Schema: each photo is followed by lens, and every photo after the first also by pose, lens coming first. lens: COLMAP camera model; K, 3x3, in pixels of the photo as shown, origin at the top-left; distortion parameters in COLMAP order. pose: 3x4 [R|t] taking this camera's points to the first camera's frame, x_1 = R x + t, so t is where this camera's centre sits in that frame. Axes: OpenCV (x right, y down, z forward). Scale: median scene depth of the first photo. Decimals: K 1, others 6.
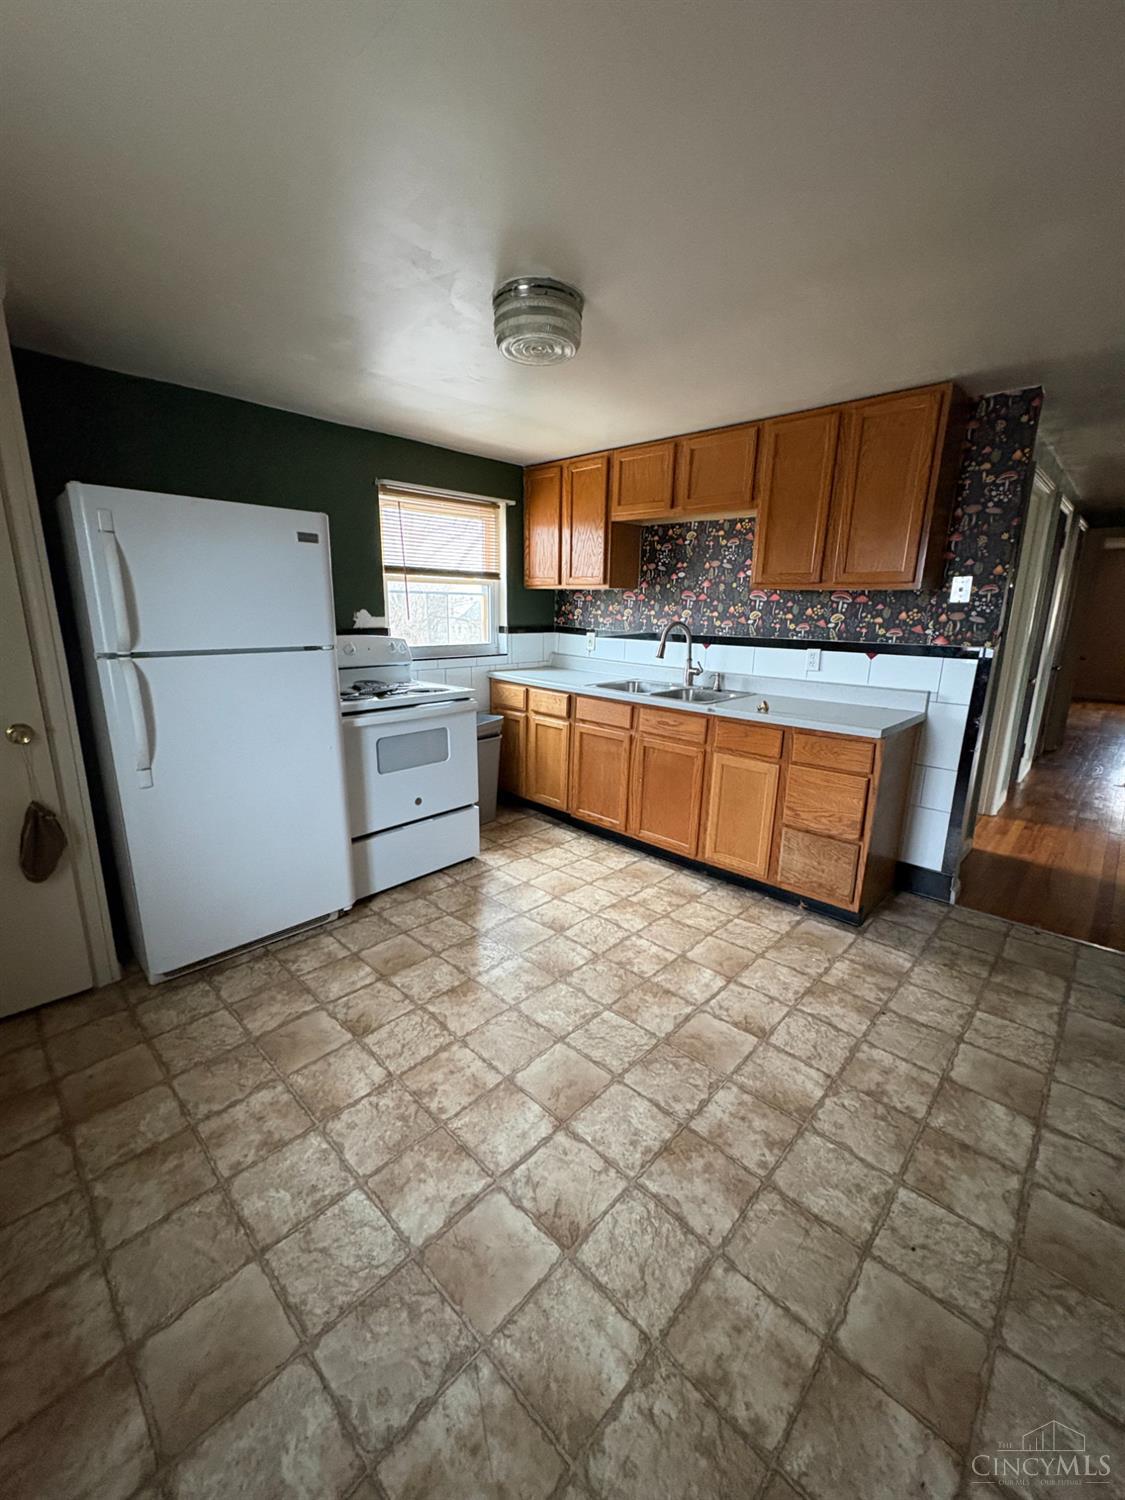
lens RADIAL K [[603.0, 0, 562.5], [0, 603.0, 750.0], [0, 0, 1]] dist [0.035472, -0.010395]
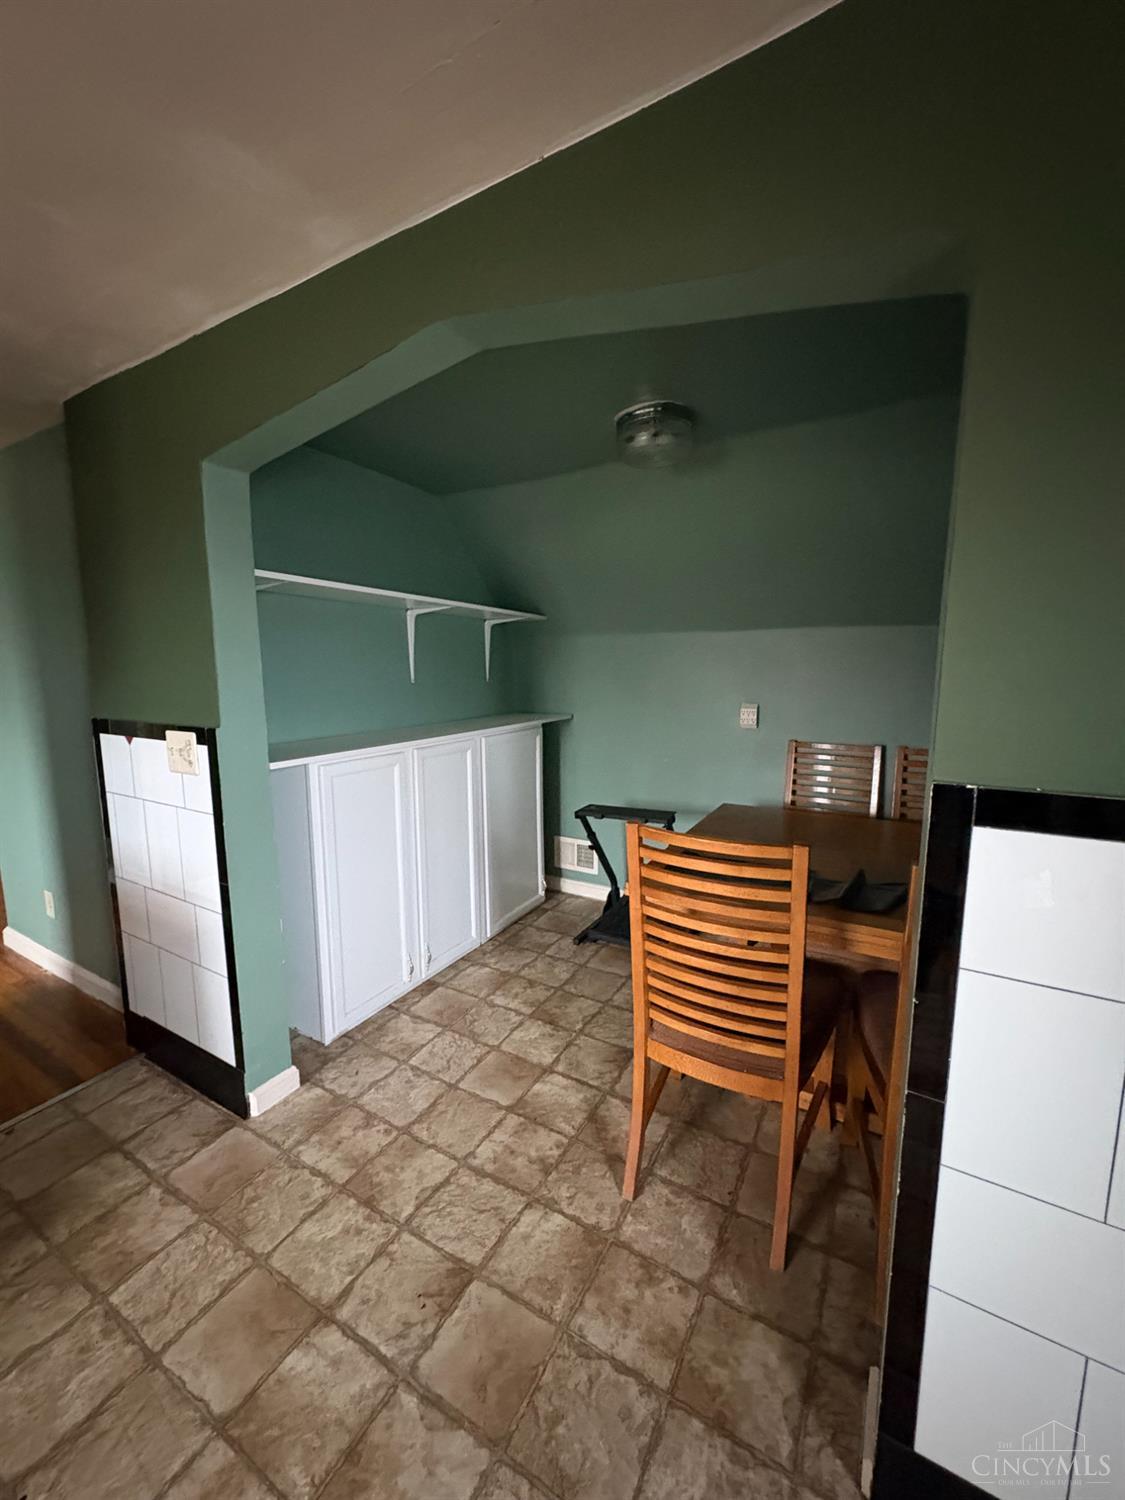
lens RADIAL K [[586.0, 0, 562.5], [0, 586.0, 750.0], [0, 0, 1]] dist [-0.043318, 0.008984]
pose [[-0.247296, -0.127085, 0.960570, -0.801857], [0.235960, 0.953618, 0.186912, -0.177569], [-0.939770, 0.272879, -0.205838, 0.767192]]
